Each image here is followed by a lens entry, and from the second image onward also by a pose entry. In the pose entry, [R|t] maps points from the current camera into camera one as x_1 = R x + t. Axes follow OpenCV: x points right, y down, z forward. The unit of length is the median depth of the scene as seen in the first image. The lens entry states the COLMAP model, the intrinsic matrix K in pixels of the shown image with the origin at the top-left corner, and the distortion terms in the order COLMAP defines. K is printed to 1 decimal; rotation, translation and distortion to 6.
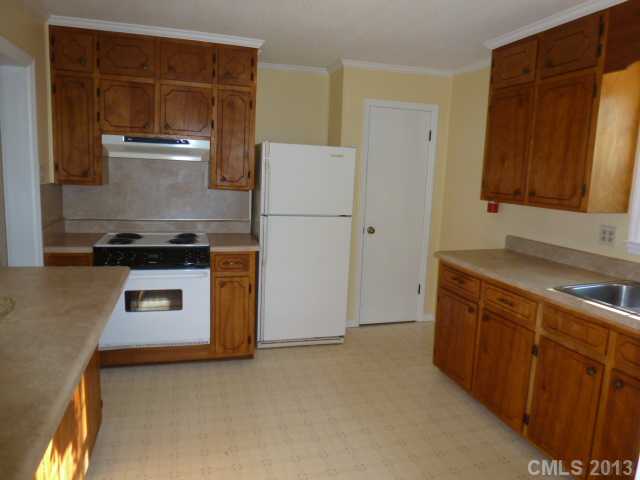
lens RADIAL K [[448.2, 0, 320.0], [0, 448.2, 240.0], [0, 0, 1]] dist [-0.052485, 0.004728]
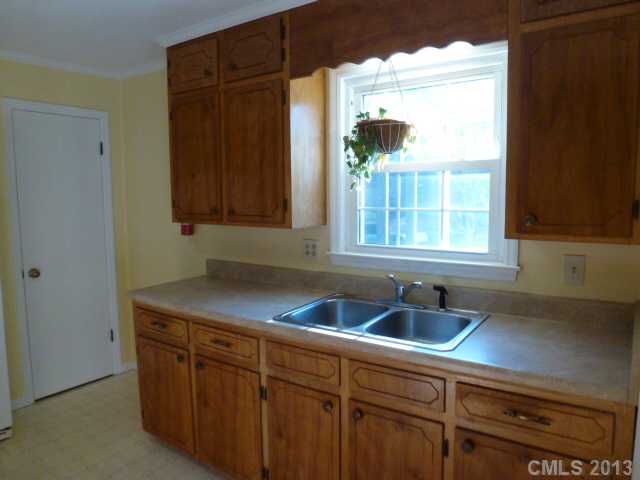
lens RADIAL K [[448.2, 0, 320.0], [0, 448.2, 240.0], [0, 0, 1]] dist [-0.052485, 0.004728]
pose [[0.777220, -0.106486, 0.620152, 0.063637], [0.130288, 0.991452, 0.006956, -0.034150], [-0.615592, 0.075392, 0.784451, 0.212399]]
